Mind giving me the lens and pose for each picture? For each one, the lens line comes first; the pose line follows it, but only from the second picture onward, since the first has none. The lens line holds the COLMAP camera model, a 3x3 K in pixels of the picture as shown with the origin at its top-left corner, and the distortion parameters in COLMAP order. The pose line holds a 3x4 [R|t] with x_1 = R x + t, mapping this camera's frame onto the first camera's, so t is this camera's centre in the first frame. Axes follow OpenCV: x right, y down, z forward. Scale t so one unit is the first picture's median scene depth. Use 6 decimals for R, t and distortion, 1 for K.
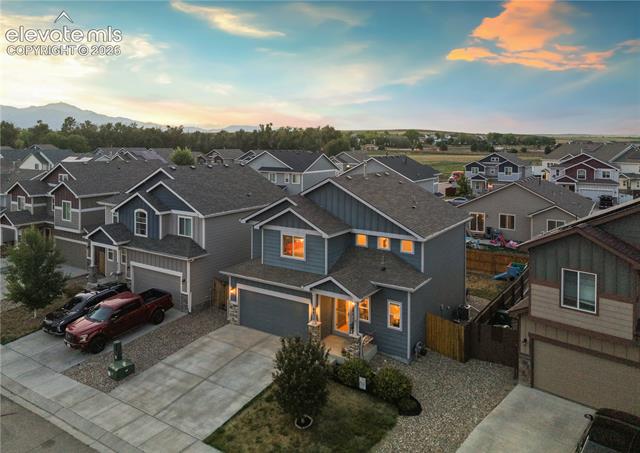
lens RADIAL K [[485.7, 0, 315.0], [0, 485.7, 134.5], [0, 0, 1]] dist [0.028778, -0.030531]
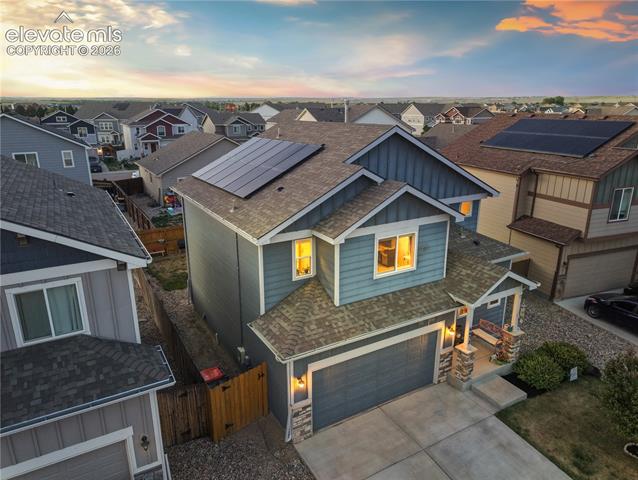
lens RADIAL K [[449.5, 0, 321.9], [0, 449.5, 240.4], [0, 0, 1]] dist [0.002188, -0.002366]
pose [[0.431164, -0.263828, 0.862840, -0.529941], [-0.006759, 0.955324, 0.295484, 0.063880], [-0.902248, -0.133234, 0.410118, 0.872843]]
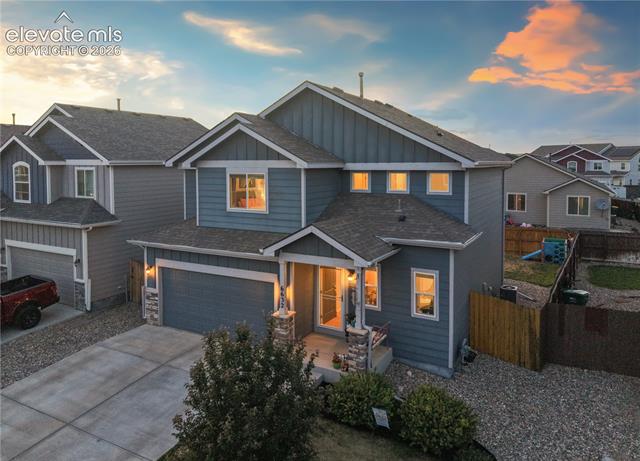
lens RADIAL K [[468.8, 0, 324.4], [0, 468.8, 171.9], [0, 0, 1]] dist [-0.002285, 0.009304]
pose [[0.996941, -0.007589, 0.077790, 0.004801], [0.005318, 0.999555, 0.029349, 0.191657], [-0.077978, -0.028846, 0.996538, 0.424481]]
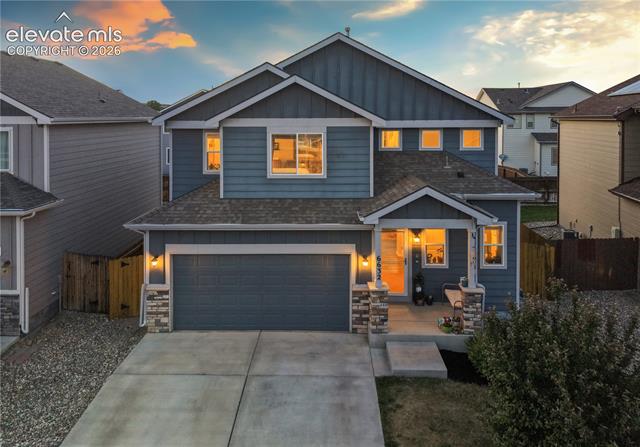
lens RADIAL K [[482.0, 0, 322.0], [0, 482.0, 116.2], [0, 0, 1]] dist [-0.000447, 0.006833]
pose [[0.844599, -0.005184, 0.535374, -0.299299], [0.000631, 0.999962, 0.008688, 0.187411], [-0.535398, -0.007001, 0.844571, 0.555800]]
